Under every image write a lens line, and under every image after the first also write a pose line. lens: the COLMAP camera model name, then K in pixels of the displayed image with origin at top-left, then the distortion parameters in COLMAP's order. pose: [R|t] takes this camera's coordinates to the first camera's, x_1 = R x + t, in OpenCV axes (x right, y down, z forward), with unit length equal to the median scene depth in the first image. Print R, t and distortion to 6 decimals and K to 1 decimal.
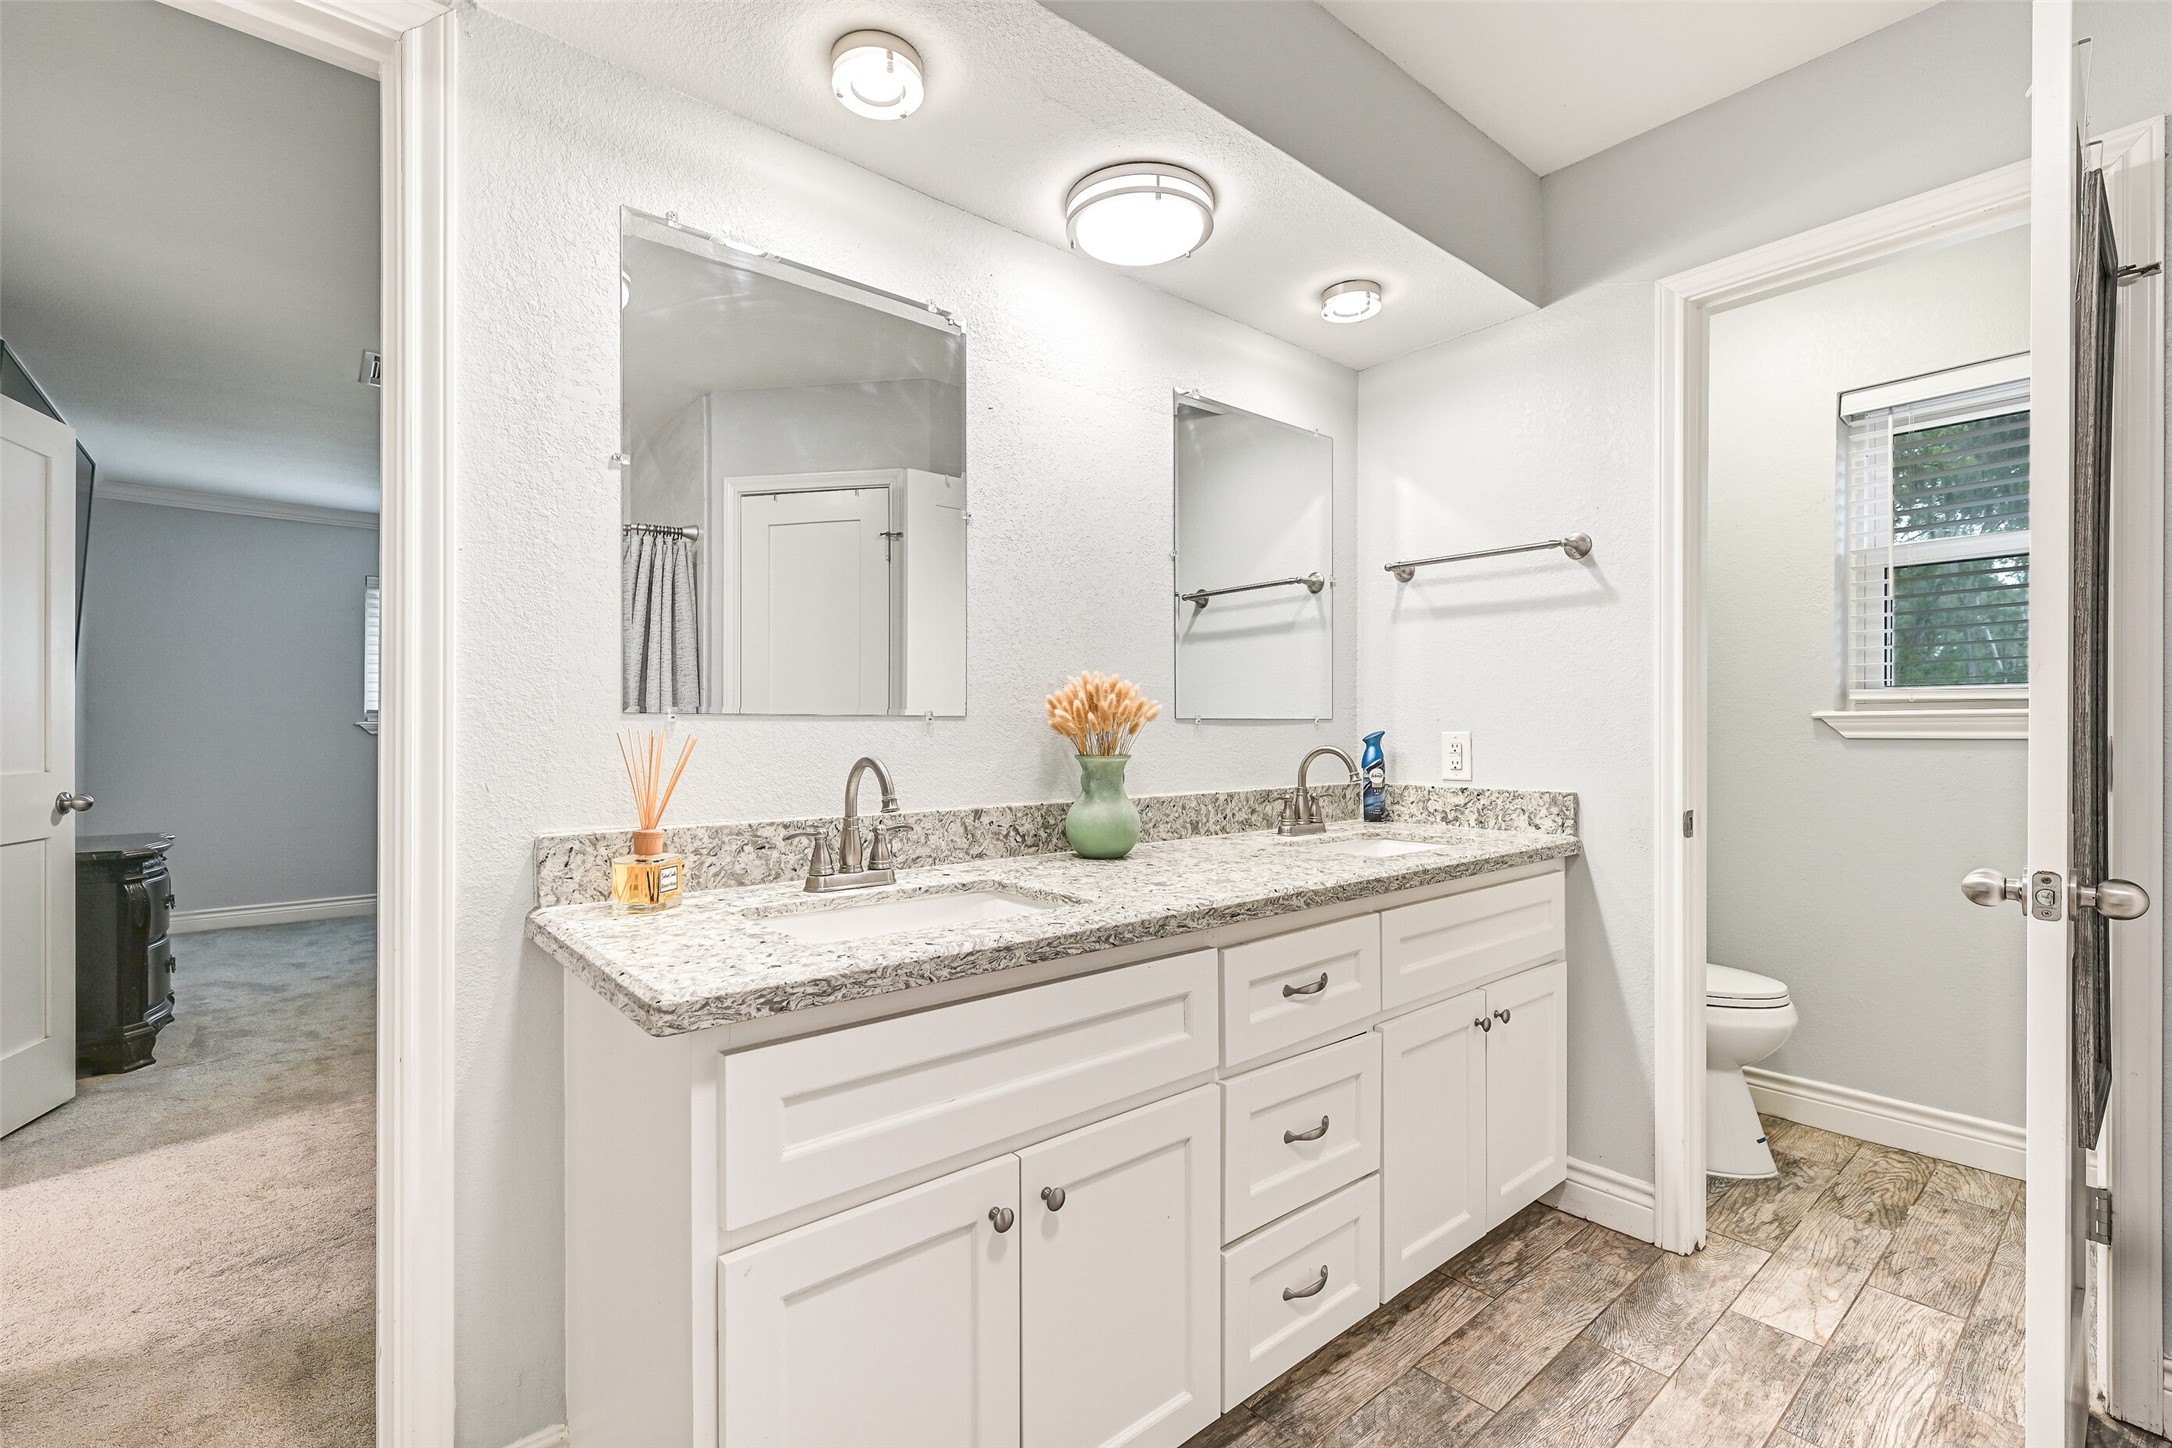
lens RADIAL K [[965.2, 0, 1085.9], [0, 965.2, 724.0], [0, 0, 1]] dist [0.002596, -0.000268]
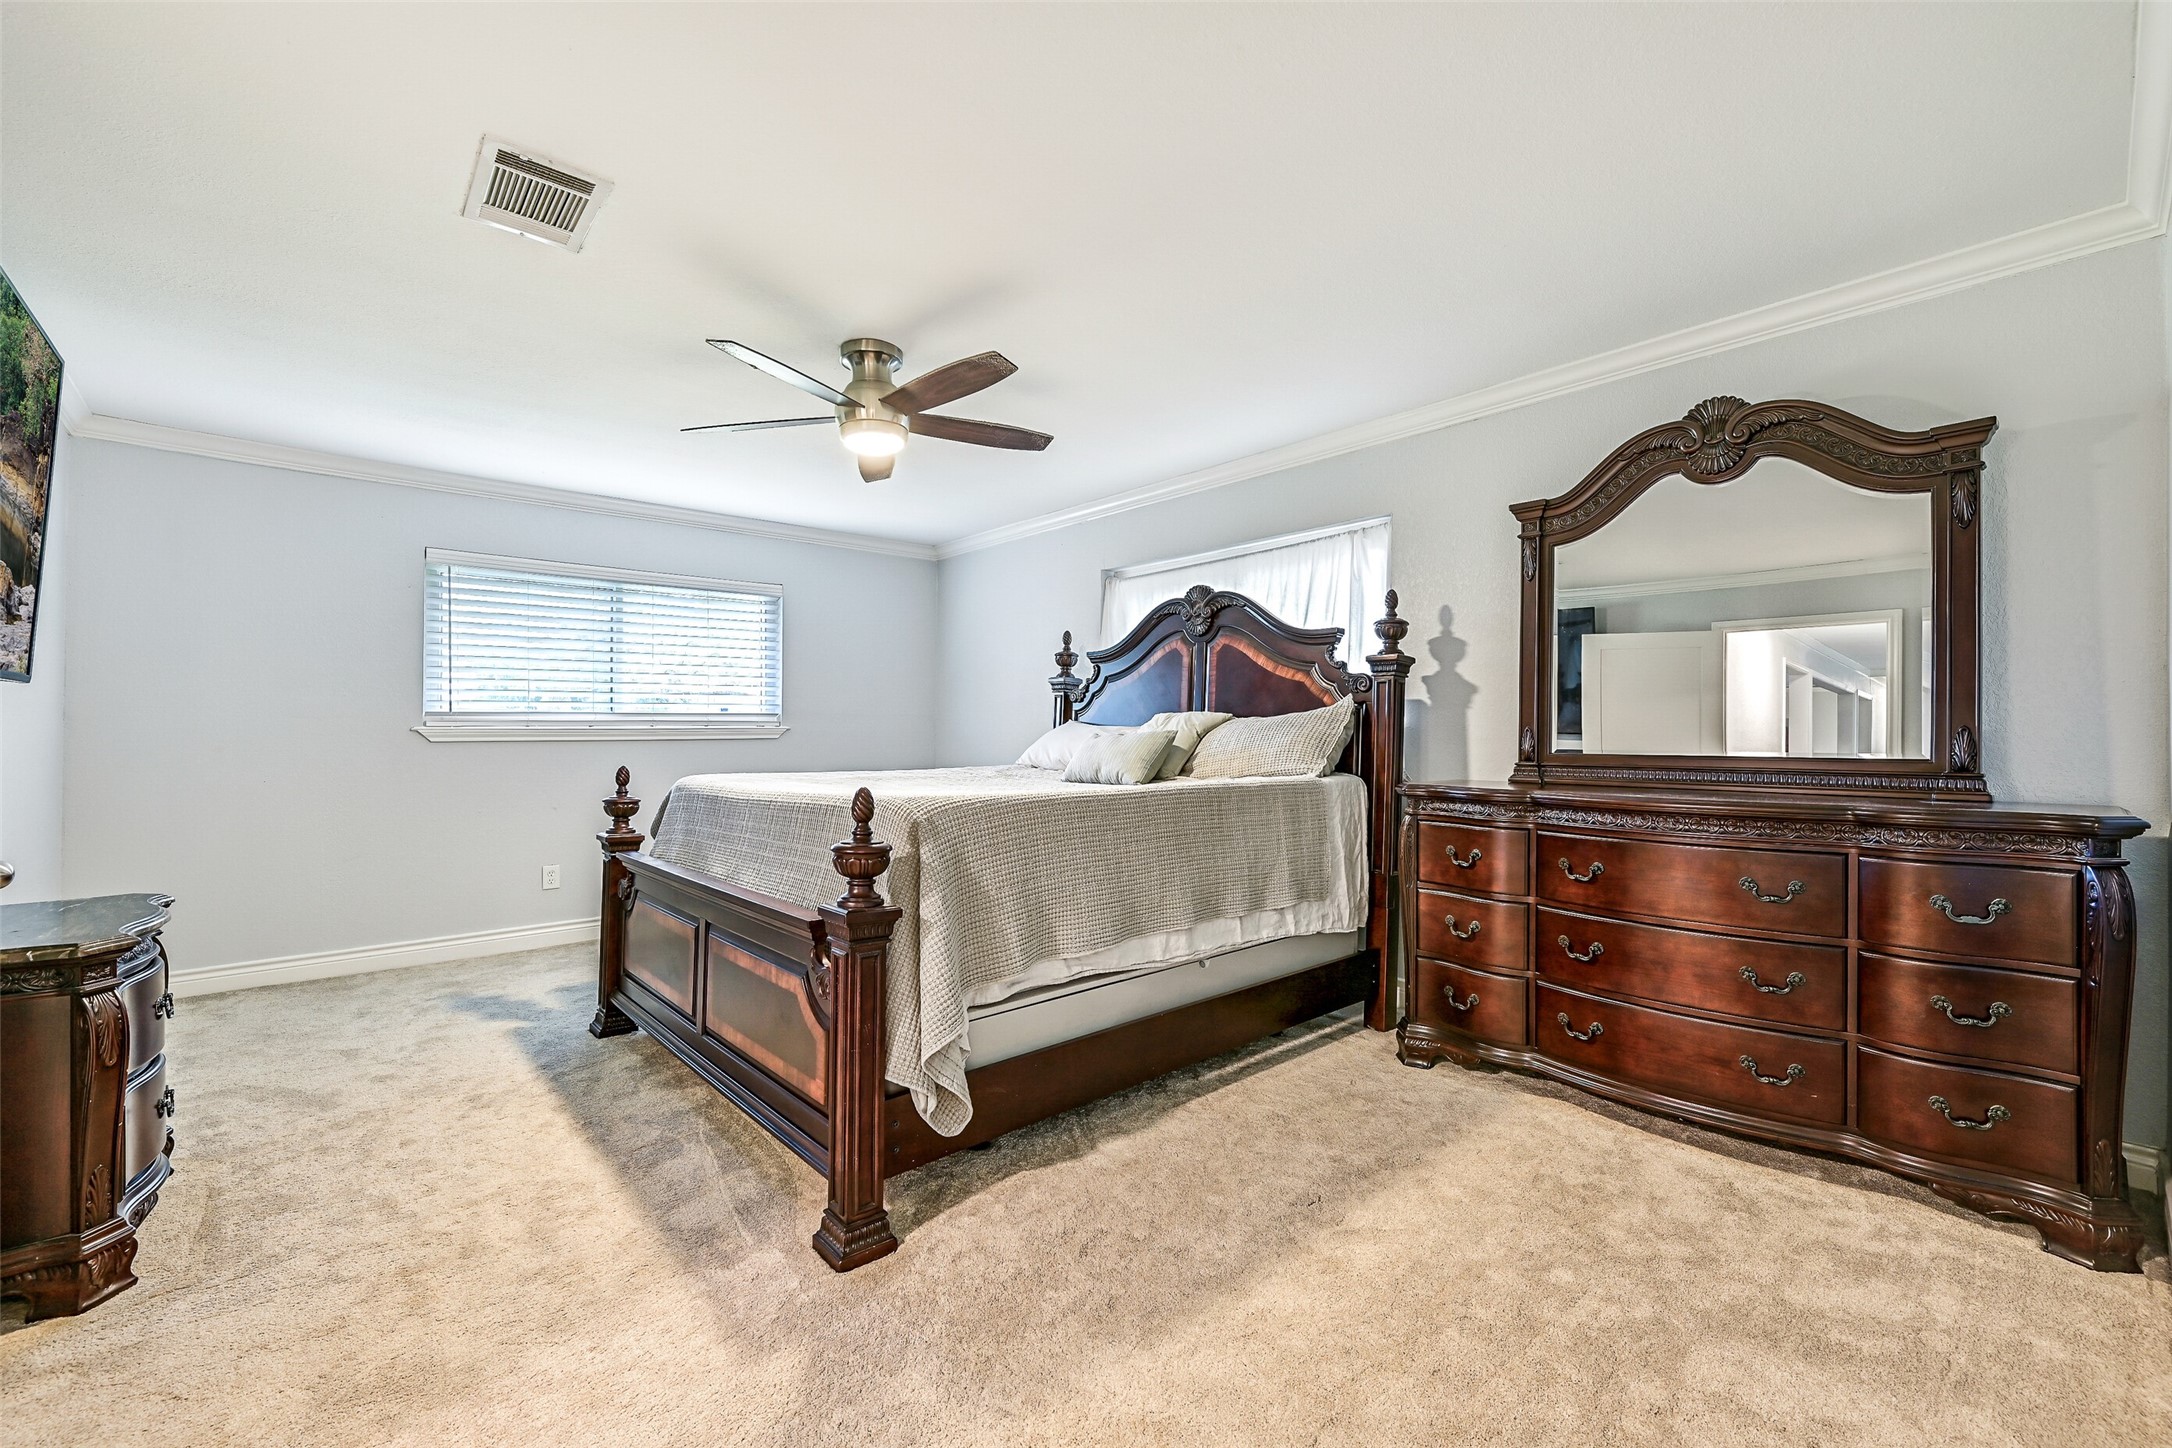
lens RADIAL K [[918.1, 0, 1097.1], [0, 918.1, 727.2], [0, 0, 1]] dist [-0.001277, 0.000587]
pose [[0.999754, 0.002497, 0.022061, -0.363441], [-0.002421, 0.999991, -0.003464, -0.000975], [-0.022070, 0.003409, 0.999751, 0.399862]]
